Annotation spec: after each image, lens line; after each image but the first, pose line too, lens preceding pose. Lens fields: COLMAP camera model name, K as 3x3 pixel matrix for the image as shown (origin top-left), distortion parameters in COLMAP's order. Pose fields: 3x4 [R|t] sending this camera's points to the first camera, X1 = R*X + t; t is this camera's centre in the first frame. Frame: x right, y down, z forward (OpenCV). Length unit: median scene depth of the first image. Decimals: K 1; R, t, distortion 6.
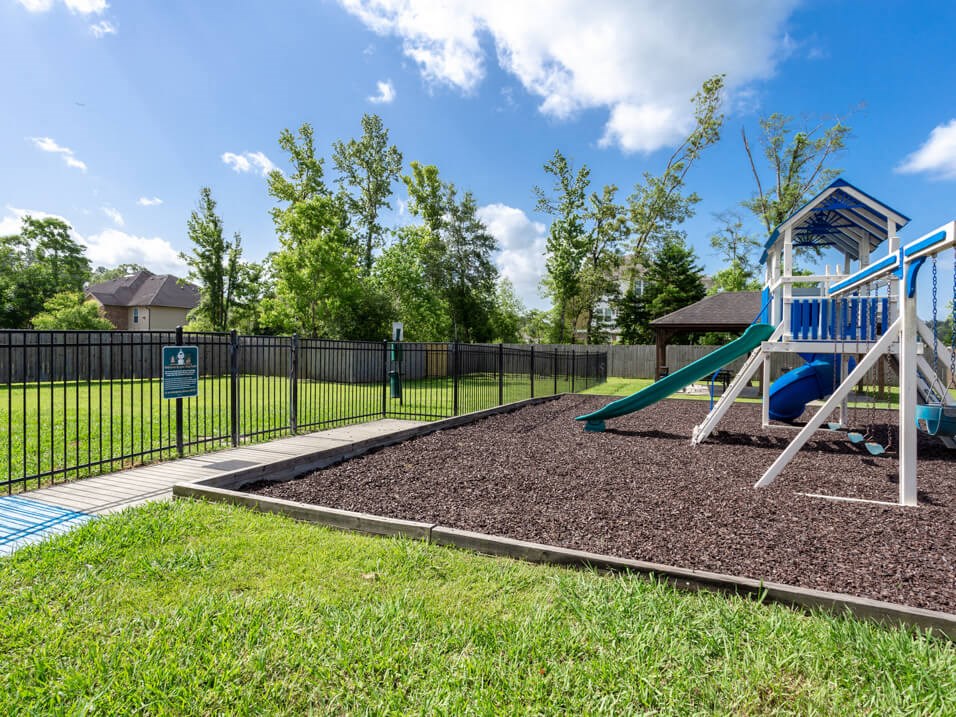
lens RADIAL K [[536.7, 0, 478.0], [0, 536.7, 358.5], [0, 0, 1]] dist [-0.005671, -0.000386]
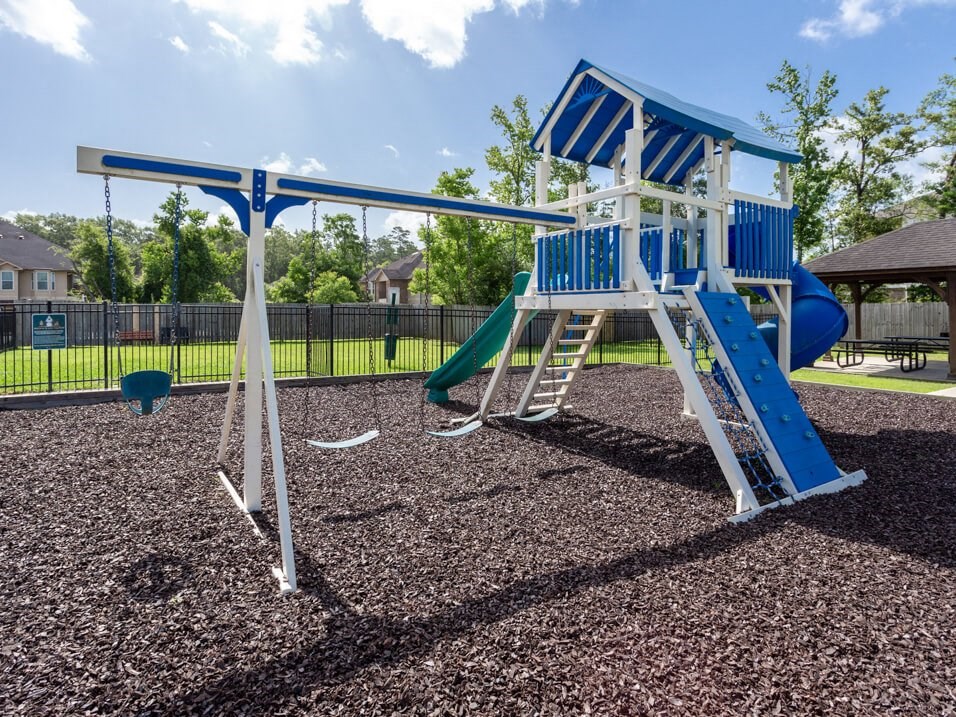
lens RADIAL K [[545.3, 0, 479.1], [0, 545.3, 333.6], [0, 0, 1]] dist [-0.008846, -0.000645]
pose [[0.850862, 0.006521, -0.525348, 0.184582], [0.003869, 0.999818, 0.018676, 0.001244], [0.525374, -0.017923, 0.850682, 0.063063]]
